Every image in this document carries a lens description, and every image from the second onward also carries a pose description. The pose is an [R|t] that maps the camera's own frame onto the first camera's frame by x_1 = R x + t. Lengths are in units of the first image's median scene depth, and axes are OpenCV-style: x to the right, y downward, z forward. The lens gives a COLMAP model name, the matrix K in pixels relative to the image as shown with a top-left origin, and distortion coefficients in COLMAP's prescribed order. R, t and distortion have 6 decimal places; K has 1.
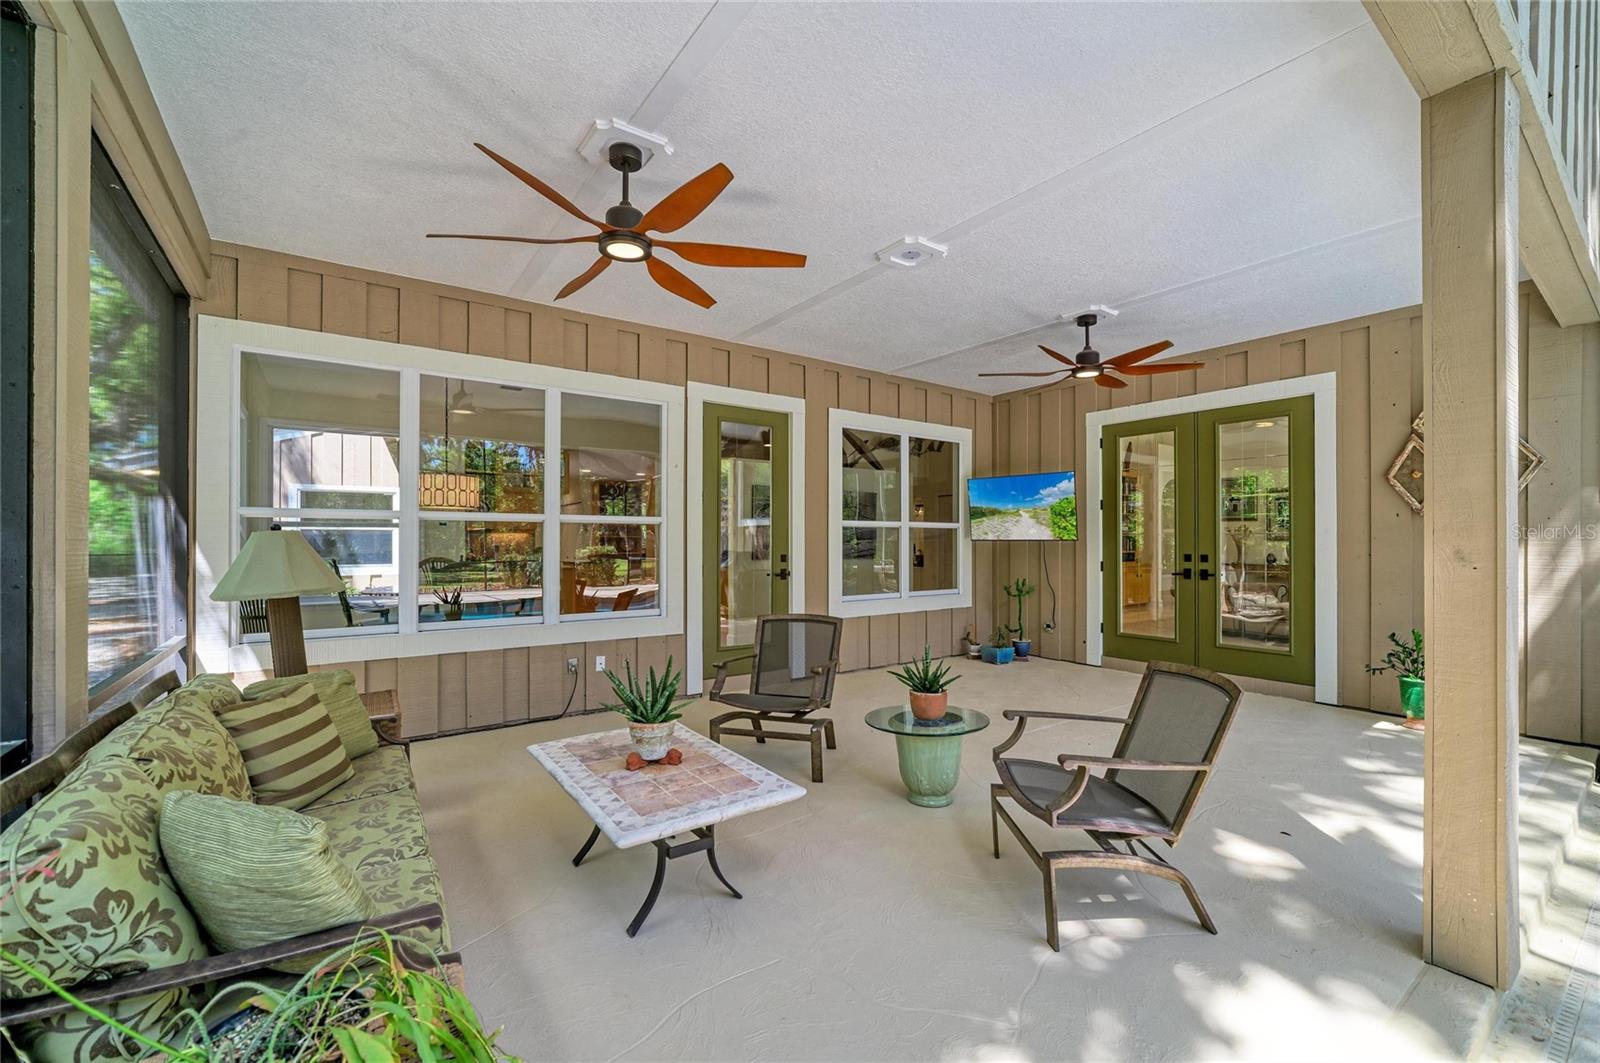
lens RADIAL K [[637.6, 0, 798.8], [0, 637.6, 540.2], [0, 0, 1]] dist [-0.018909, -0.000160]
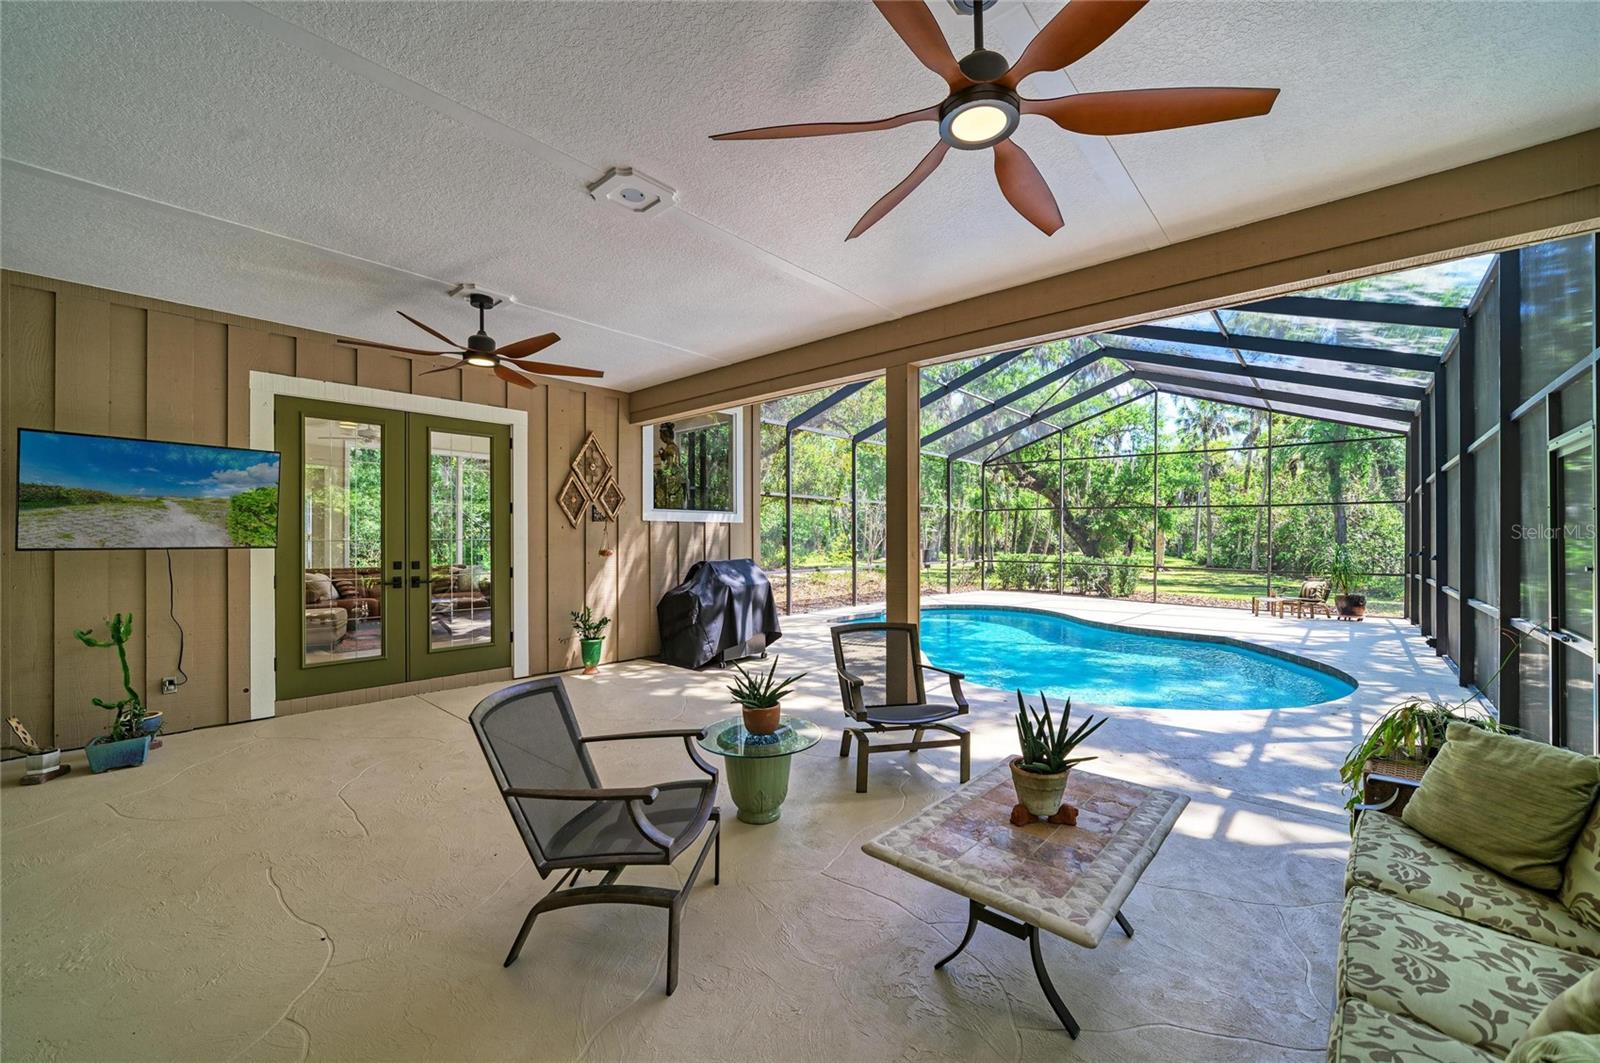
lens RADIAL K [[637.6, 0, 784.3], [0, 637.6, 541.1], [0, 0, 1]] dist [-0.018909, -0.000160]
pose [[-0.199576, -0.000596, 0.979882, -0.478959], [0.000065, 1.000000, 0.000621, -0.009732], [-0.979882, 0.000188, -0.199576, 0.725182]]
